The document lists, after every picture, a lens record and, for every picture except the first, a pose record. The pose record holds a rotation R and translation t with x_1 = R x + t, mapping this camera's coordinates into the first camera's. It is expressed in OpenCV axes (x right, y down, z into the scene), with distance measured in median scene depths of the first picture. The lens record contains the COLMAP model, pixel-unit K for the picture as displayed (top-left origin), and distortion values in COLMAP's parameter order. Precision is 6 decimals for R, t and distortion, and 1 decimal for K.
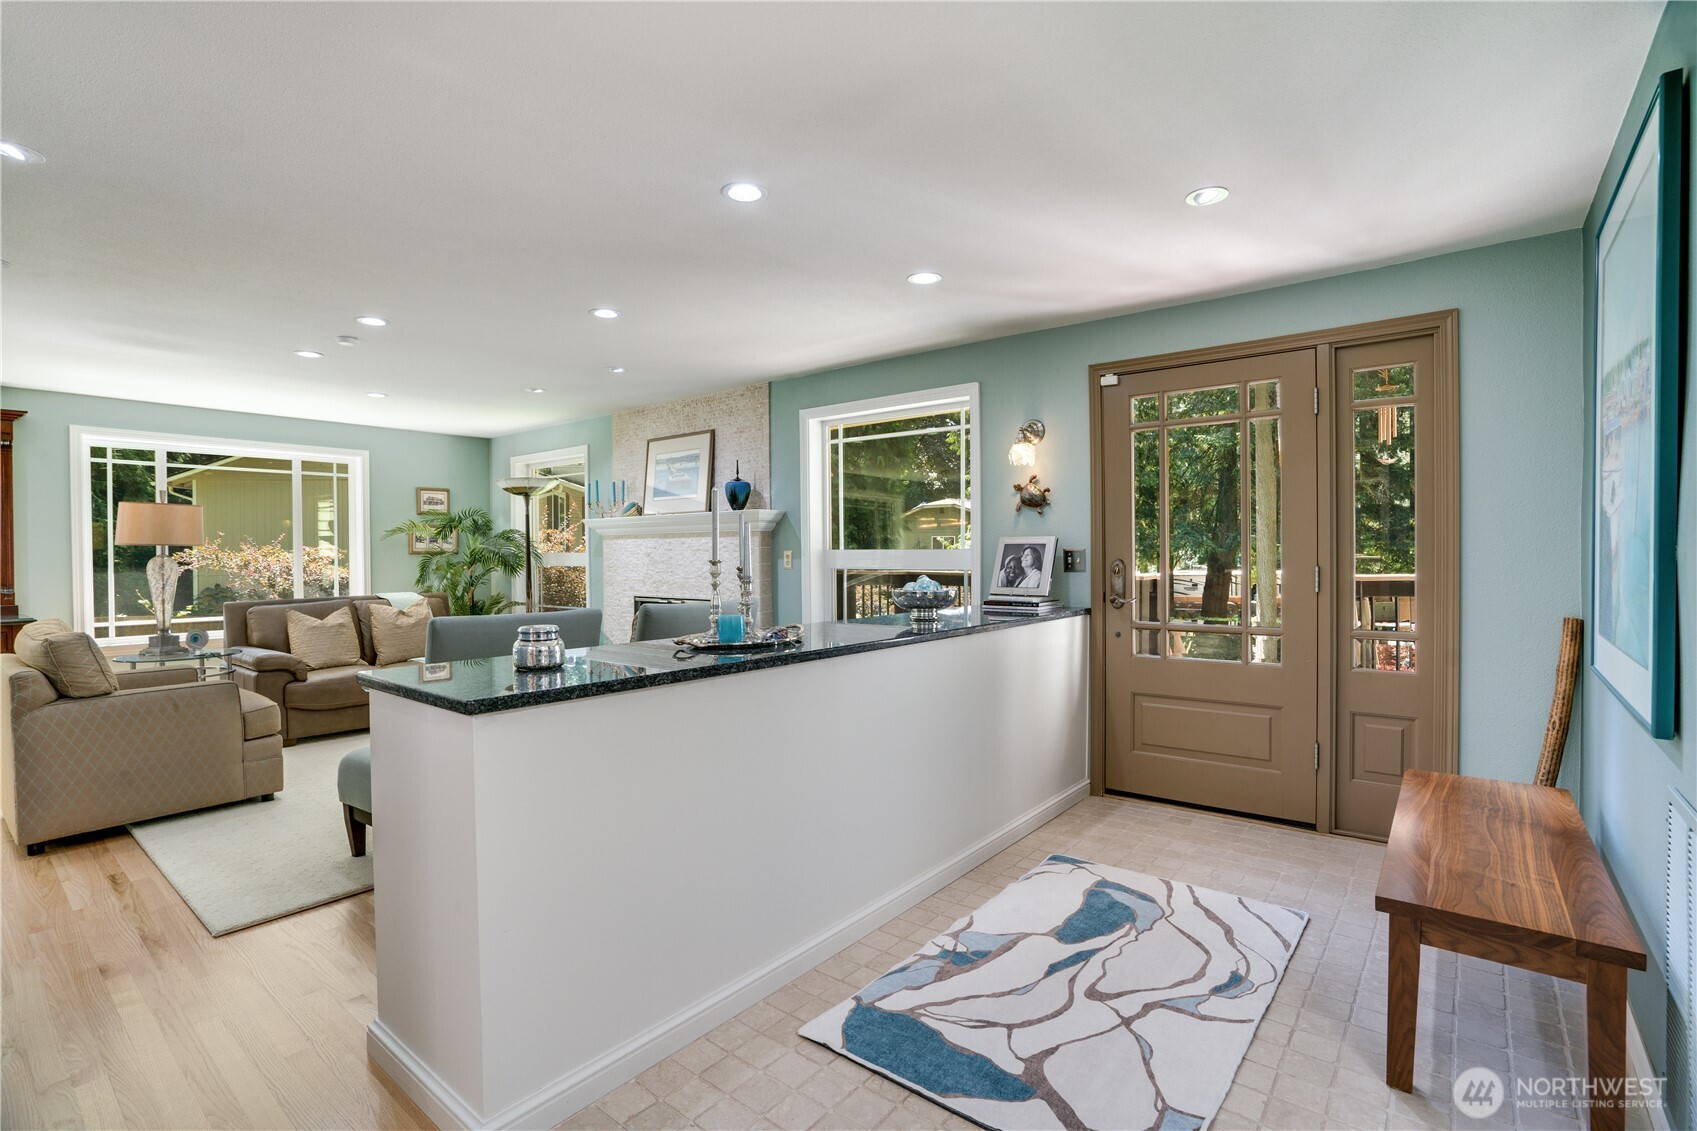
lens RADIAL K [[788.4, 0, 838.4], [0, 788.4, 564.0], [0, 0, 1]] dist [-0.058318, 0.022583]
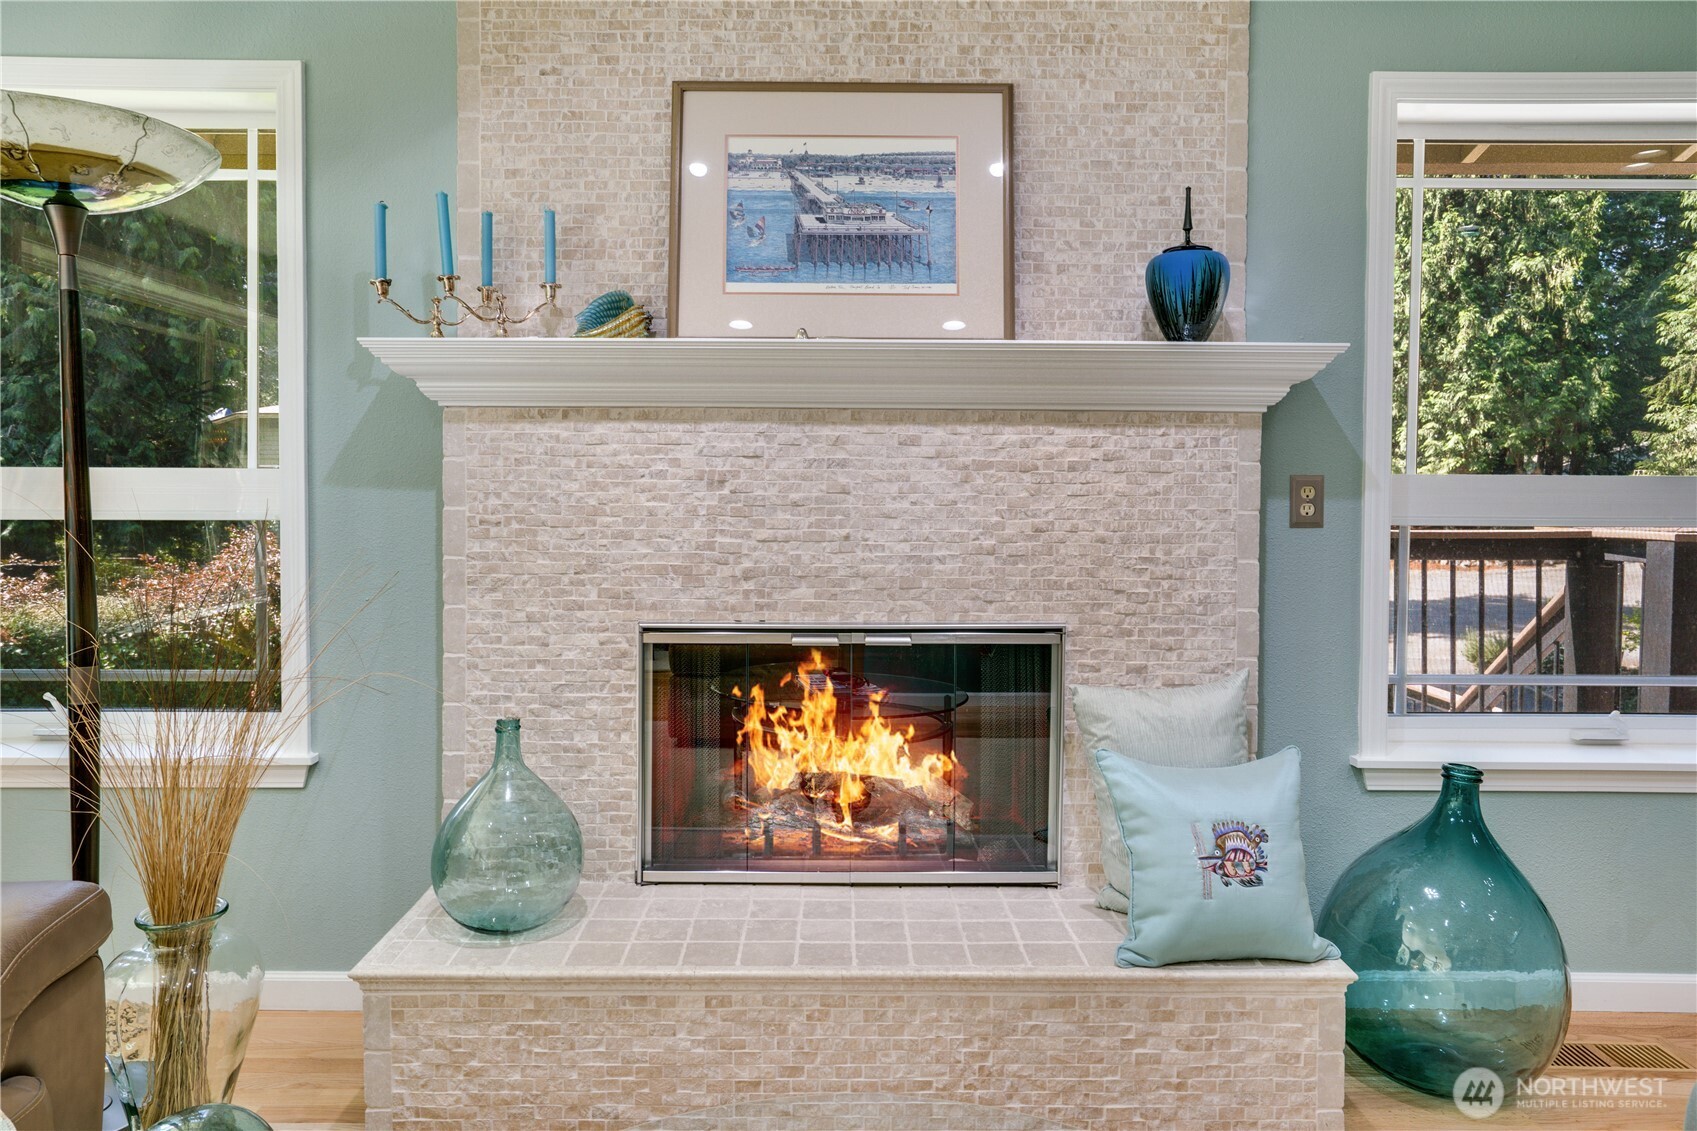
lens RADIAL K [[1091.5, 0, 848.0], [0, 1091.5, 518.7], [0, 0, 1]] dist [-0.024449, 0.003067]
pose [[0.772030, -0.001891, 0.635583, -0.458437], [-0.001814, 0.999985, 0.005178, 0.000141], [-0.635583, -0.005151, 0.772015, 0.667701]]
